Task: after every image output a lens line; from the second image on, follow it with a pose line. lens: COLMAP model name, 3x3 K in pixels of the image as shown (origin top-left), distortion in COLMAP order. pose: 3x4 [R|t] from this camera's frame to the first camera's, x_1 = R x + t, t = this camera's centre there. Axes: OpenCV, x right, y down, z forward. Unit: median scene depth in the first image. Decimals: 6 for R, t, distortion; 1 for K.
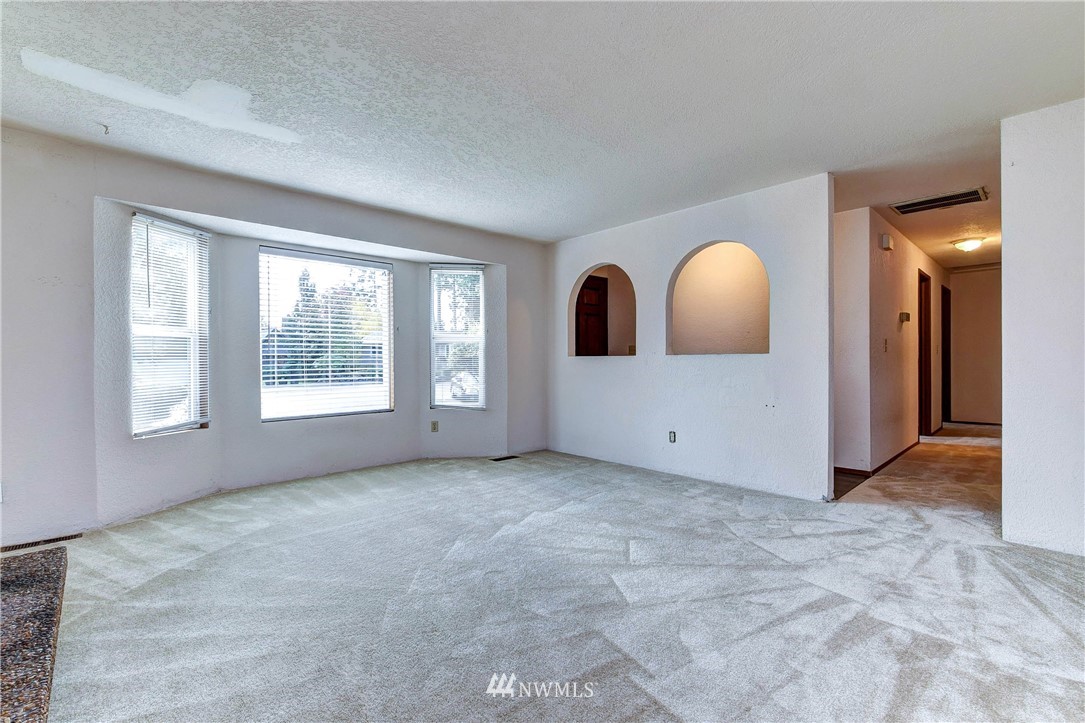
lens RADIAL K [[477.0, 0, 536.2], [0, 477.0, 365.2], [0, 0, 1]] dist [-0.005518, -0.005355]
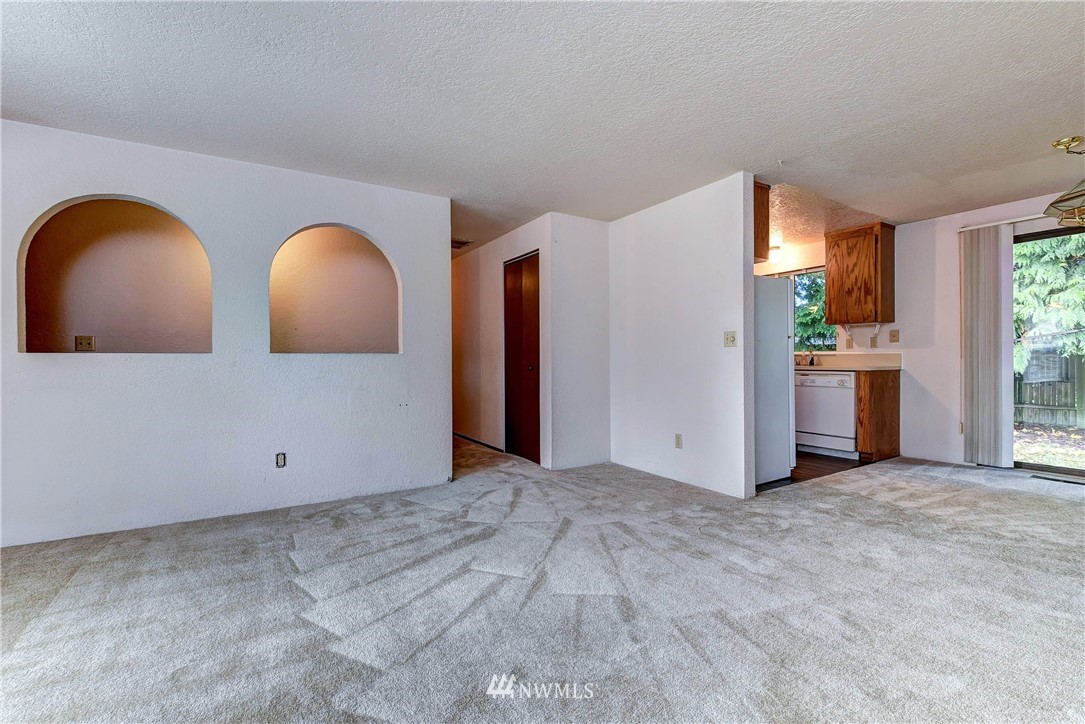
lens RADIAL K [[477.0, 0, 541.3], [0, 477.0, 365.4], [0, 0, 1]] dist [-0.005518, -0.005355]
pose [[0.202170, -0.012099, 0.979276, -0.552844], [0.013659, 0.999861, 0.009534, -0.006111], [-0.979255, 0.011449, 0.202307, 0.619769]]
